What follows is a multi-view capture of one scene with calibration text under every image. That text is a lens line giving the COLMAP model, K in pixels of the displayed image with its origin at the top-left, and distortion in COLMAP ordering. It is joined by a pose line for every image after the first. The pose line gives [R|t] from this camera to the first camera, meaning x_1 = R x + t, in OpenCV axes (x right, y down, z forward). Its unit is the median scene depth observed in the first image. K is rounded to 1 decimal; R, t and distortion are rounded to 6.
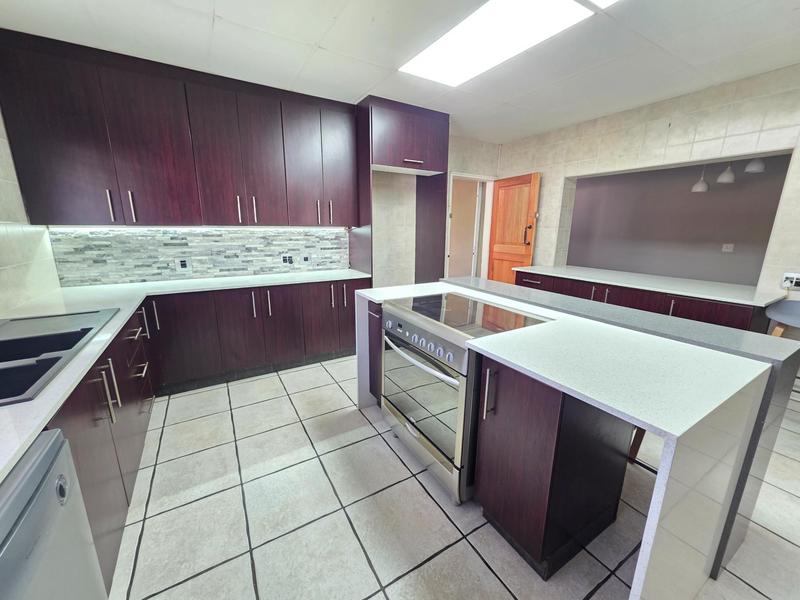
lens RADIAL K [[319.6, 0, 398.8], [0, 319.6, 298.1], [0, 0, 1]] dist [0.000440, 0.000282]
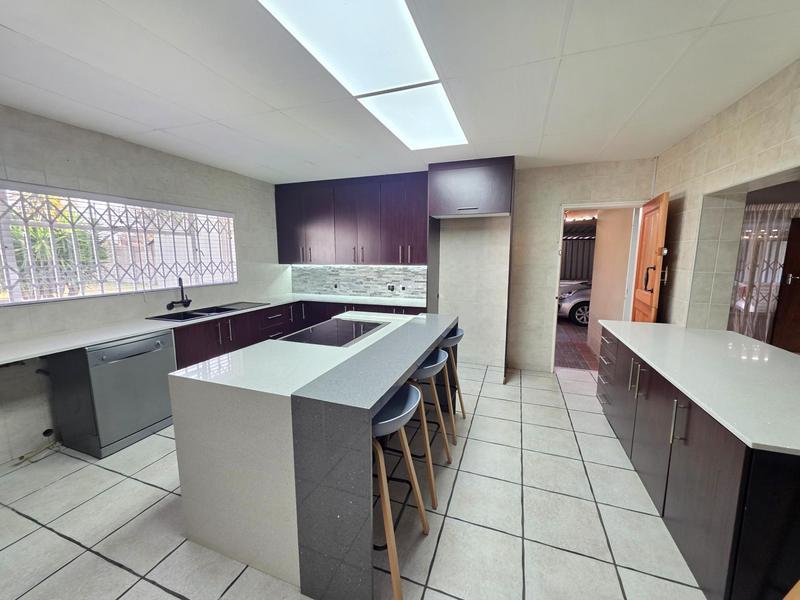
lens RADIAL K [[319.6, 0, 398.8], [0, 319.6, 298.1], [0, 0, 1]] dist [0.000440, 0.000282]
pose [[0.630834, 0.095221, -0.770053, 0.770359], [-0.163658, 0.986443, -0.012091, -0.068384], [0.758462, 0.133653, 0.637866, 0.156089]]
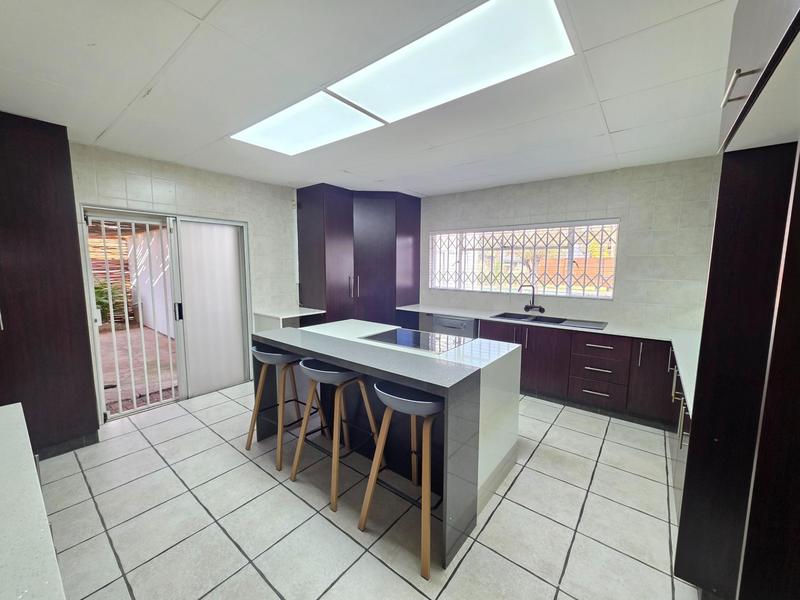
lens RADIAL K [[320.0, 0, 400.0], [0, 320.0, 300.0], [0, 0, 1]] dist [0.000526, 0.000138]
pose [[-0.934442, 0.024704, -0.355257, 0.418482], [-0.091898, 0.947074, 0.307581, -0.308497], [0.344053, 0.320064, -0.882715, 1.193011]]
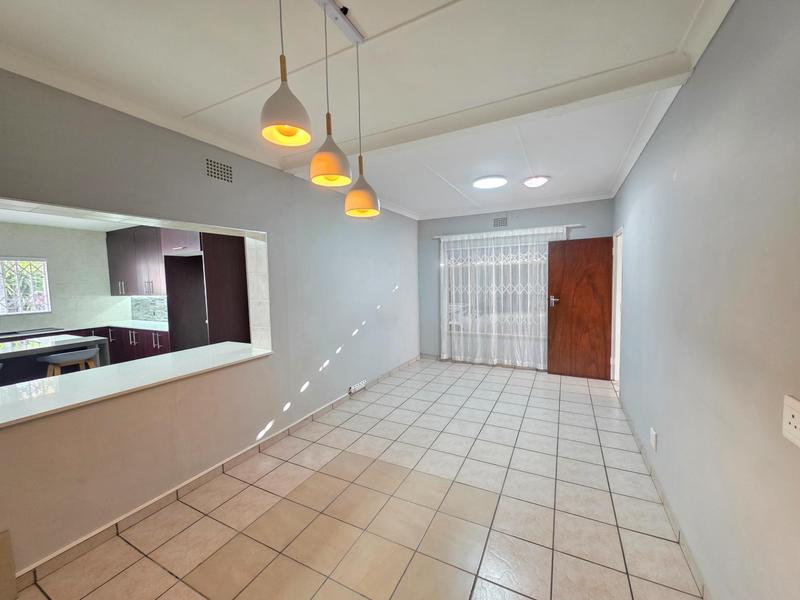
lens RADIAL K [[320.0, 0, 400.0], [0, 320.0, 300.0], [0, 0, 1]] dist [0.000526, 0.000138]
pose [[0.532733, 0.031087, -0.845712, 1.659391], [-0.154288, 0.986145, -0.060940, -0.274046], [0.832100, 0.162948, 0.530148, 1.078907]]
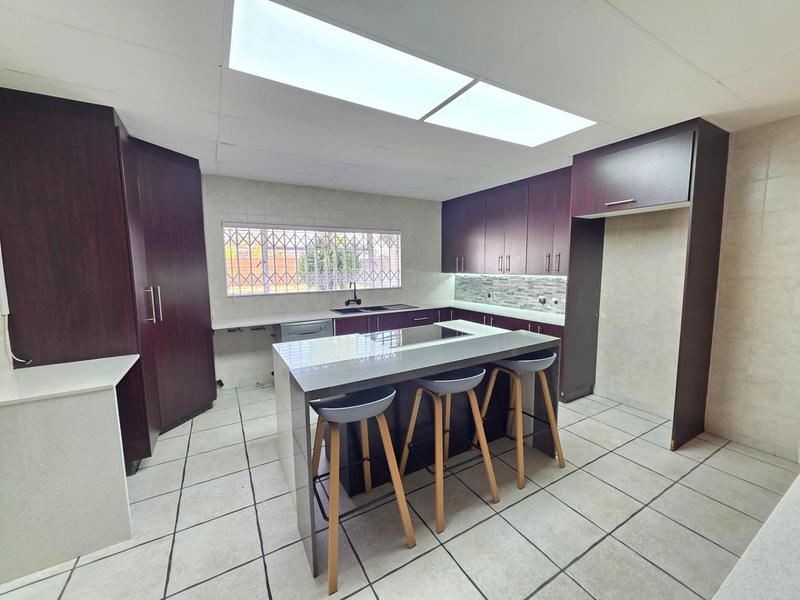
lens RADIAL K [[318.9, 0, 402.1], [0, 318.9, 298.7], [0, 0, 1]] dist [0.000850, 0.000278]
pose [[-0.009707, 0.097858, -0.995153, 0.908025], [-0.208826, 0.973058, 0.097722, -0.140604], [0.977905, 0.208762, 0.010990, 0.477006]]
